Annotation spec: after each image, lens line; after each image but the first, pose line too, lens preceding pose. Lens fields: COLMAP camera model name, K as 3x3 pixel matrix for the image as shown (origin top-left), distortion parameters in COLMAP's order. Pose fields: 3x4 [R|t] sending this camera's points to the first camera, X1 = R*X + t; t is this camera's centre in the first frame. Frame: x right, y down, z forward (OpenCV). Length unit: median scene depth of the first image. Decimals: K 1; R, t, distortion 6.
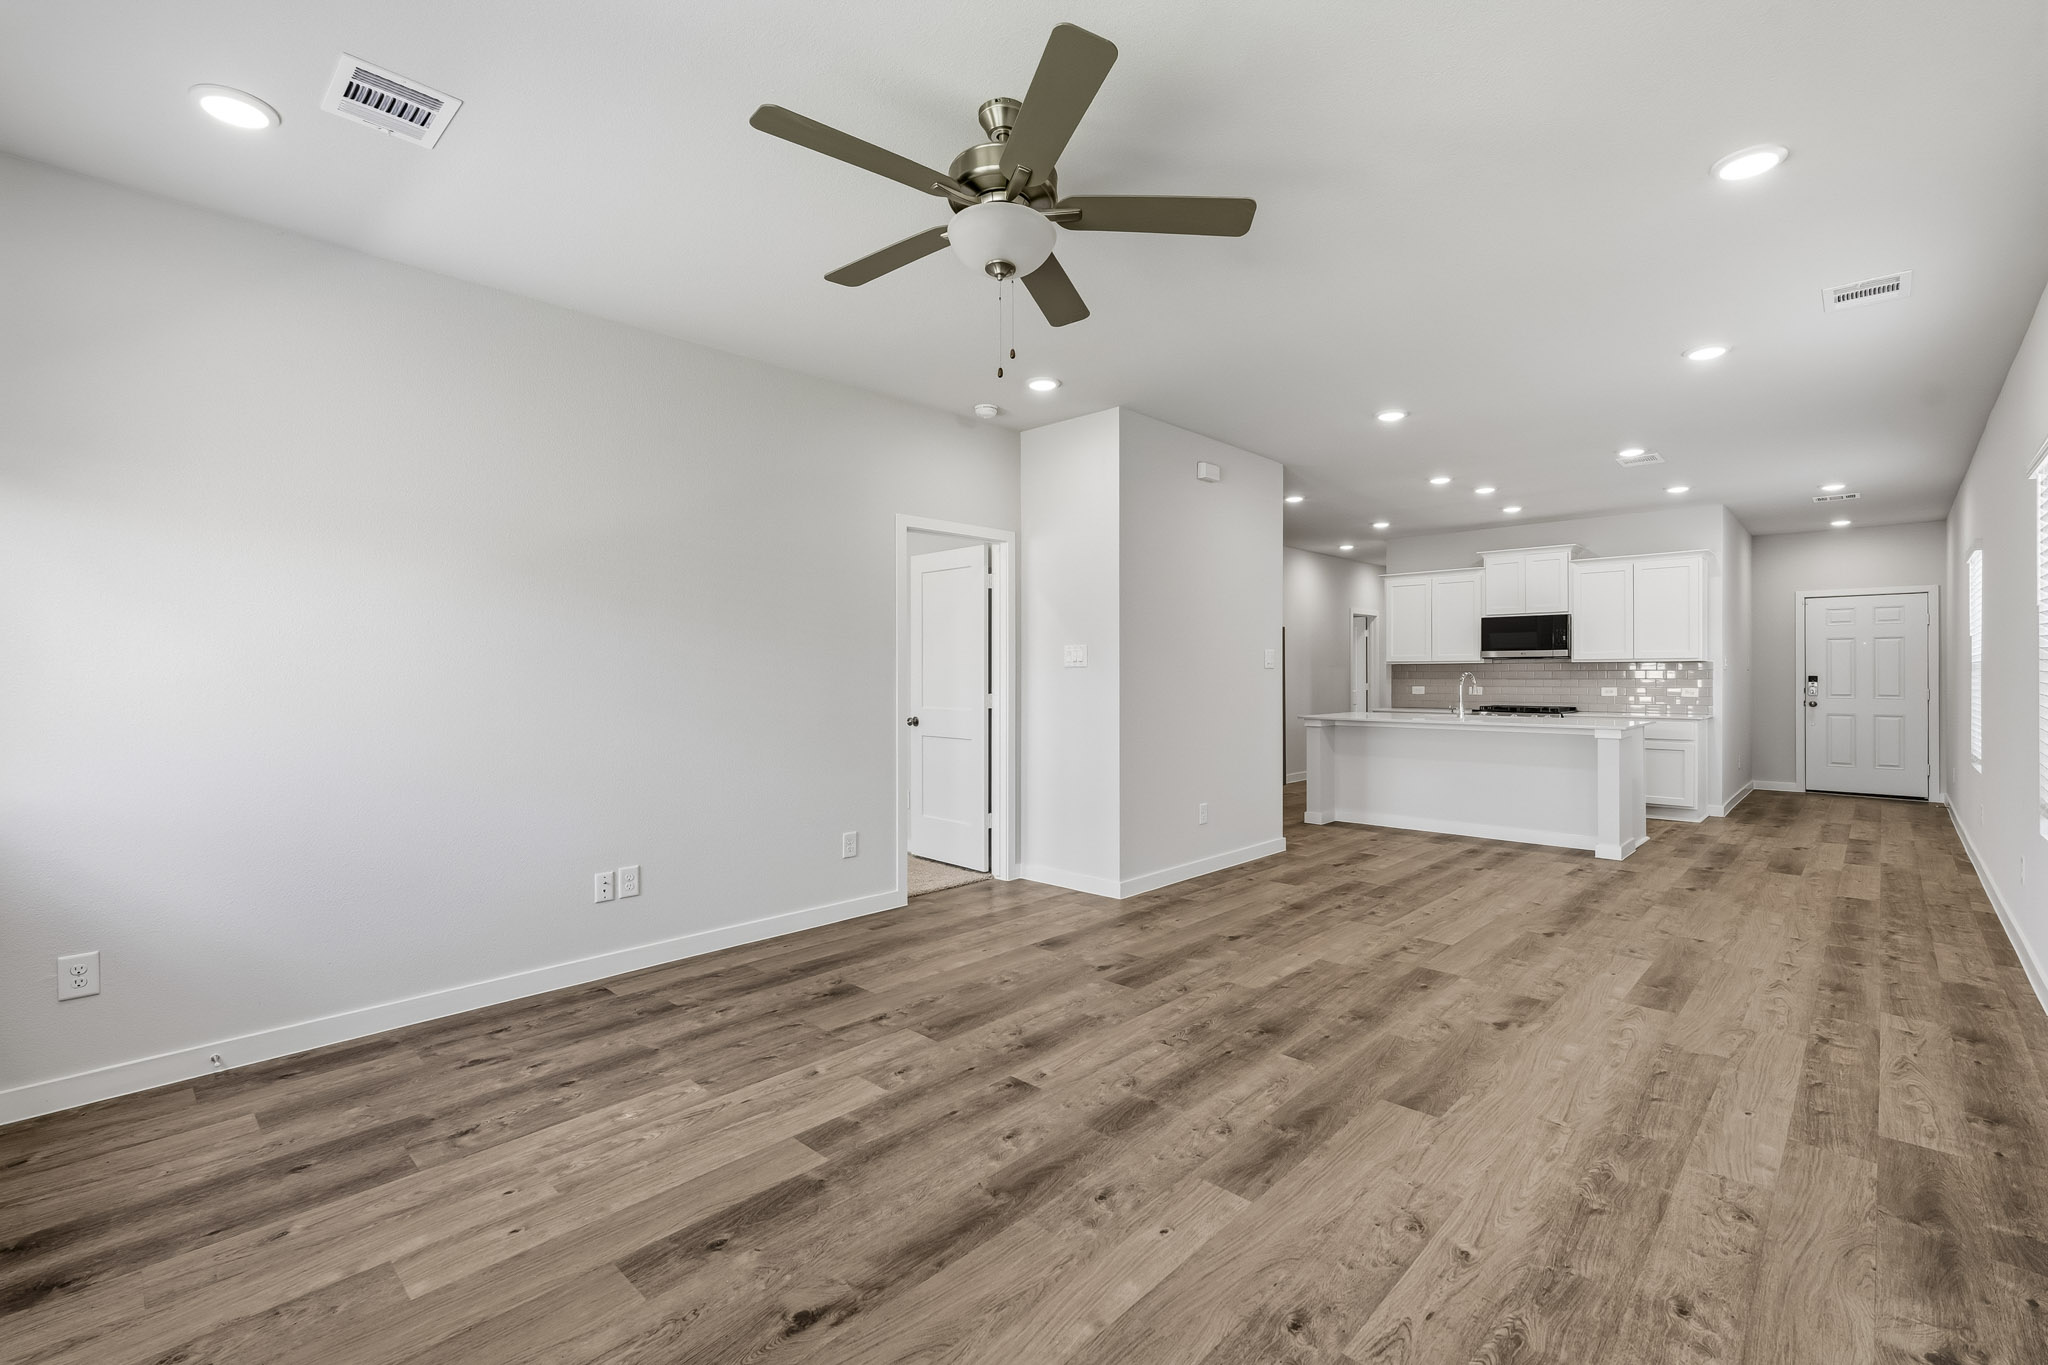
lens RADIAL K [[893.7, 0, 1021.8], [0, 893.7, 676.3], [0, 0, 1]] dist [-0.000855, 0.000358]
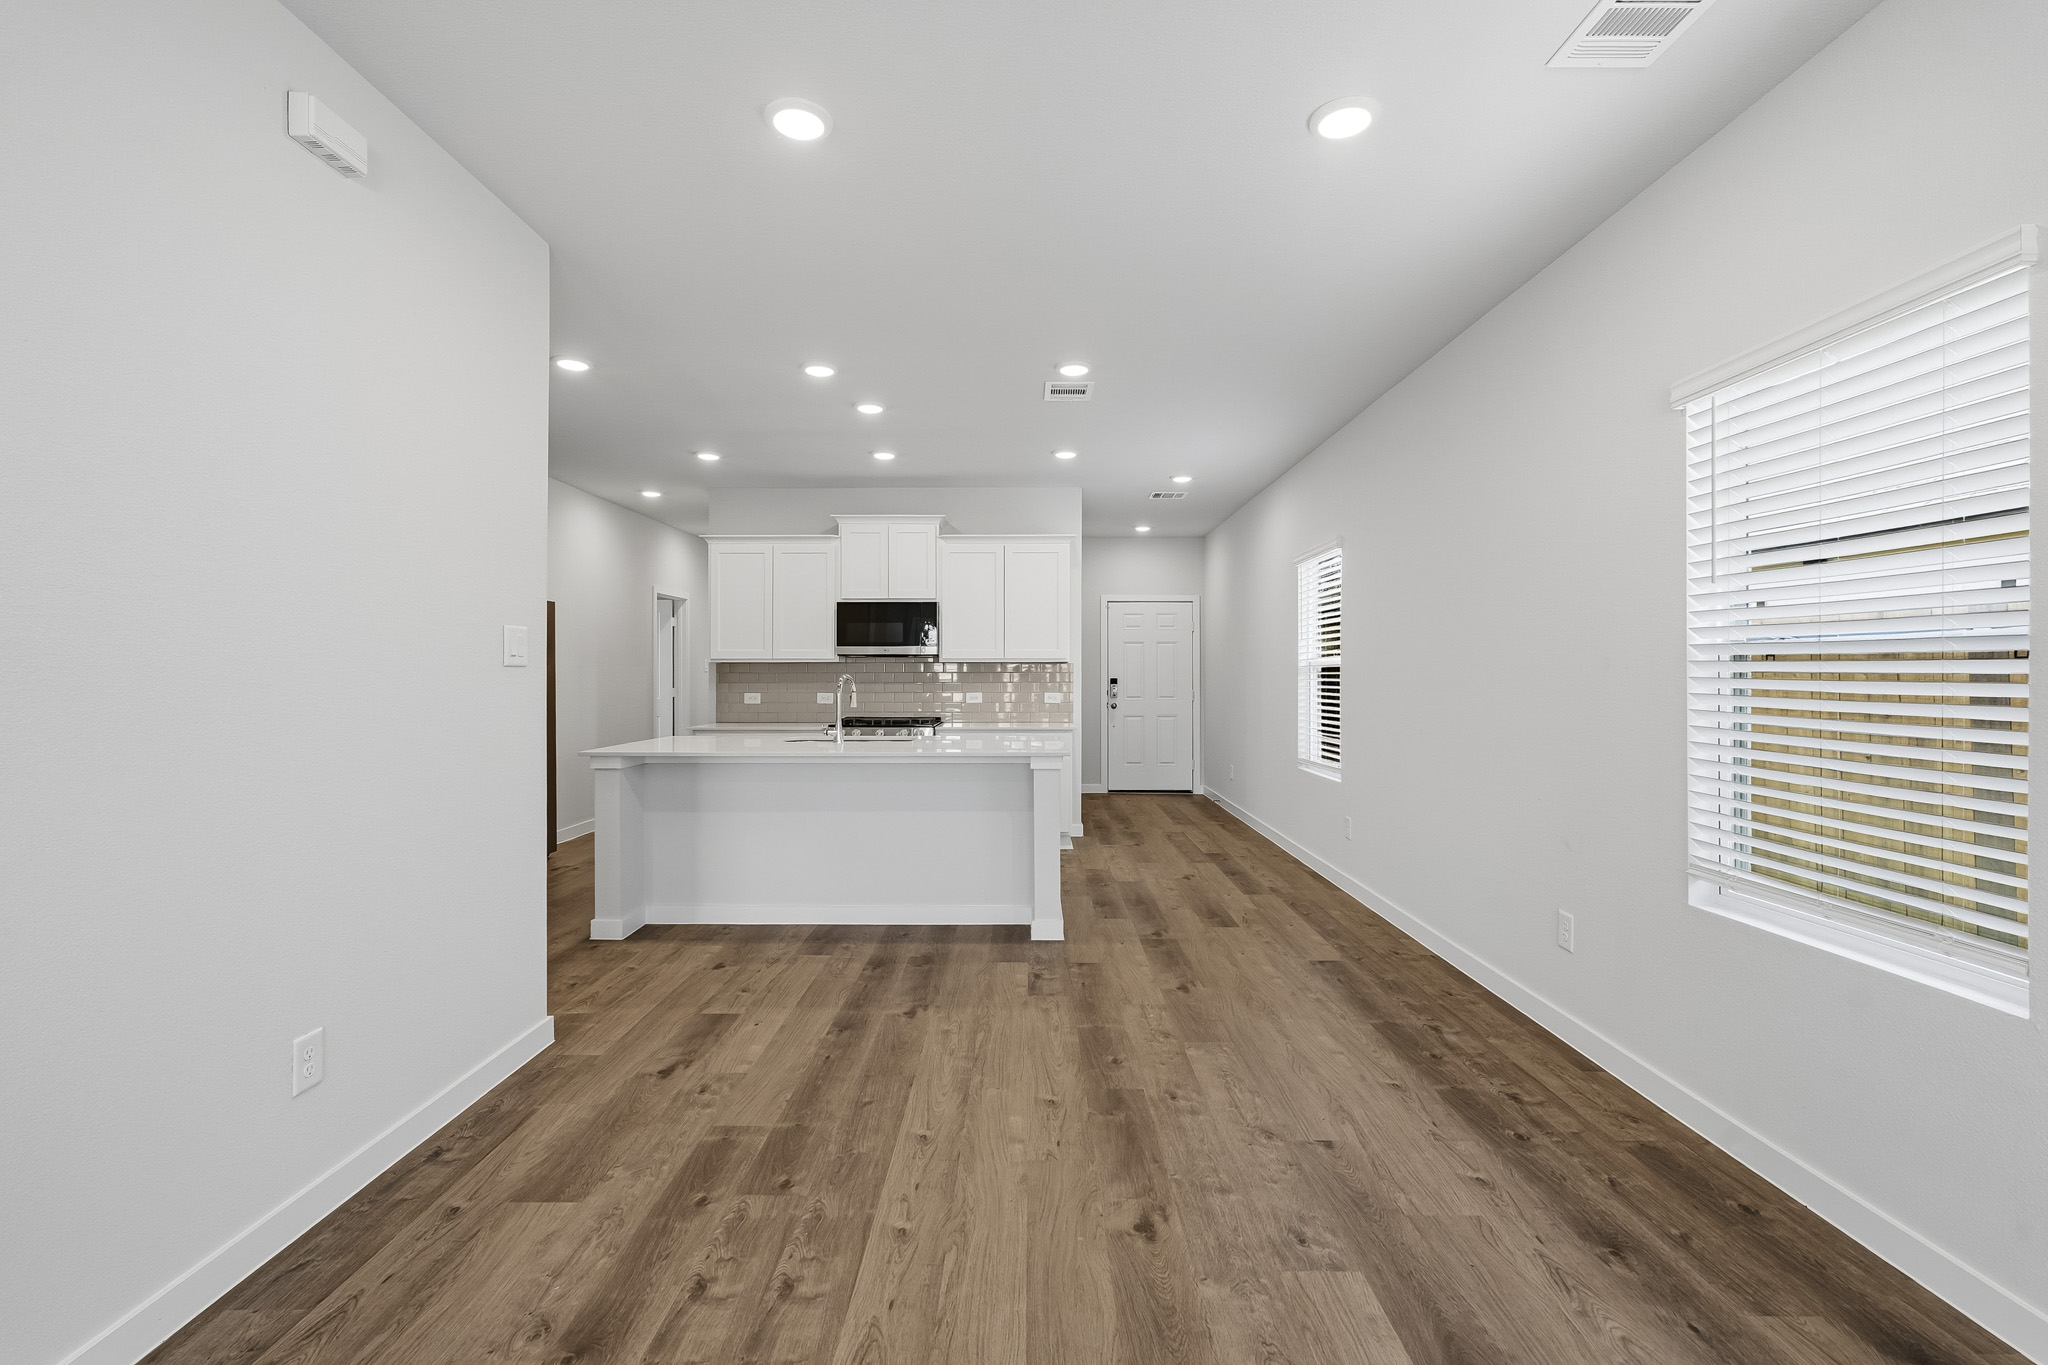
lens RADIAL K [[912.5, 0, 1027.1], [0, 912.5, 674.9], [0, 0, 1]] dist [-0.000079, -0.000031]
pose [[0.723974, 0.001450, 0.689826, 0.120093], [-0.000043, 0.999998, -0.002057, -0.002998], [-0.689828, 0.001459, 0.723972, 0.399499]]
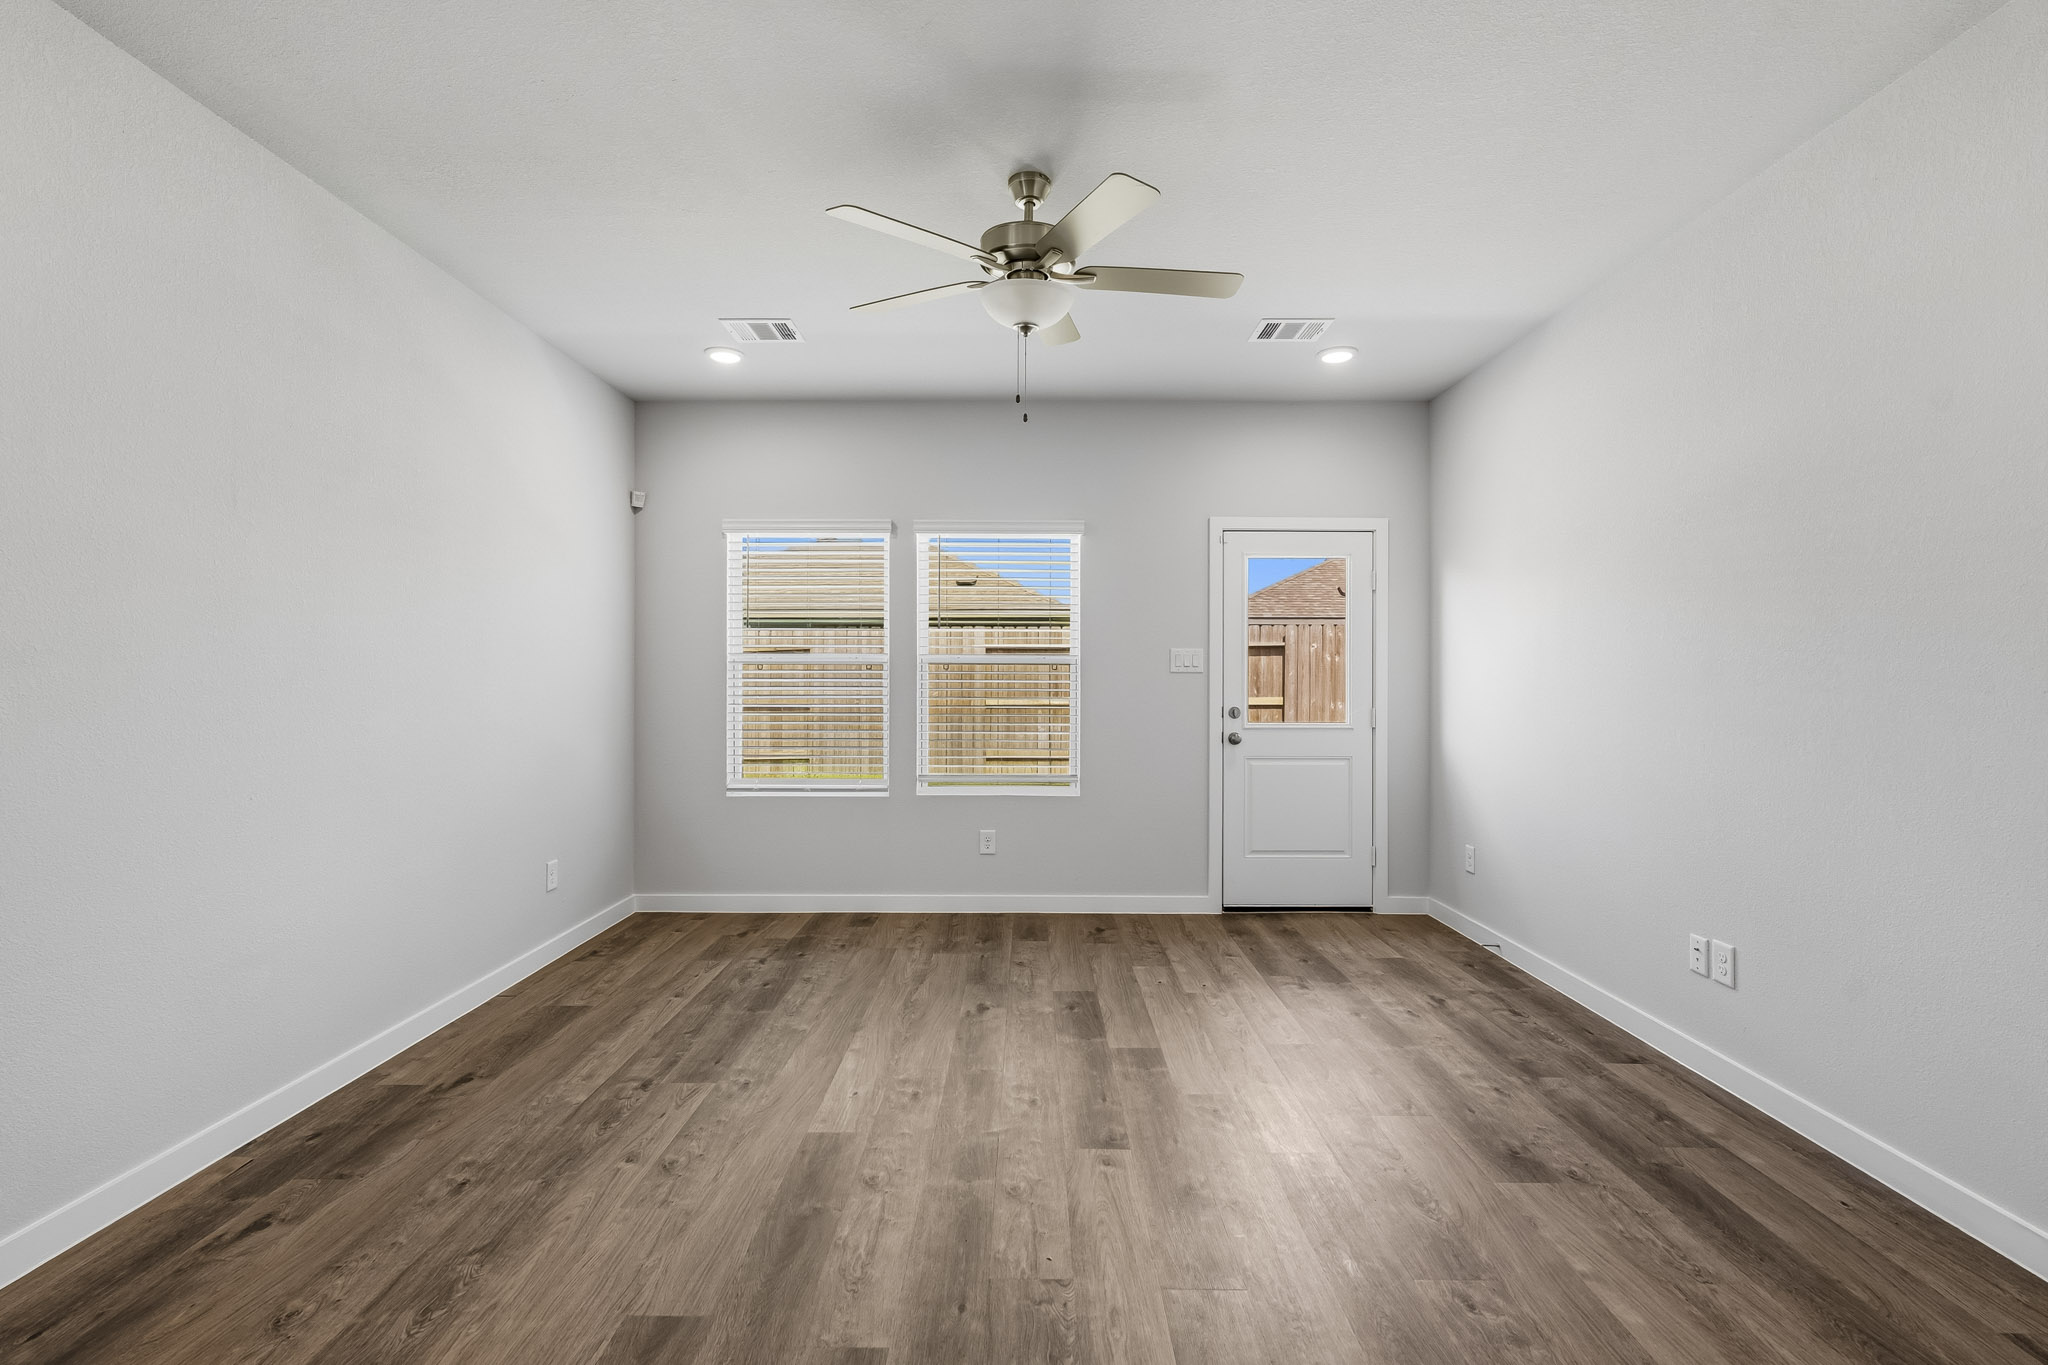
lens RADIAL K [[900.6, 0, 1024.0], [0, 900.6, 682.5], [0, 0, 1]] dist [-0.000910, -0.000063]
pose [[-0.723823, 0.007036, -0.689950, 0.245026], [-0.001318, 0.999932, 0.011579, -0.003616], [0.689984, 0.009291, -0.723765, 0.581390]]
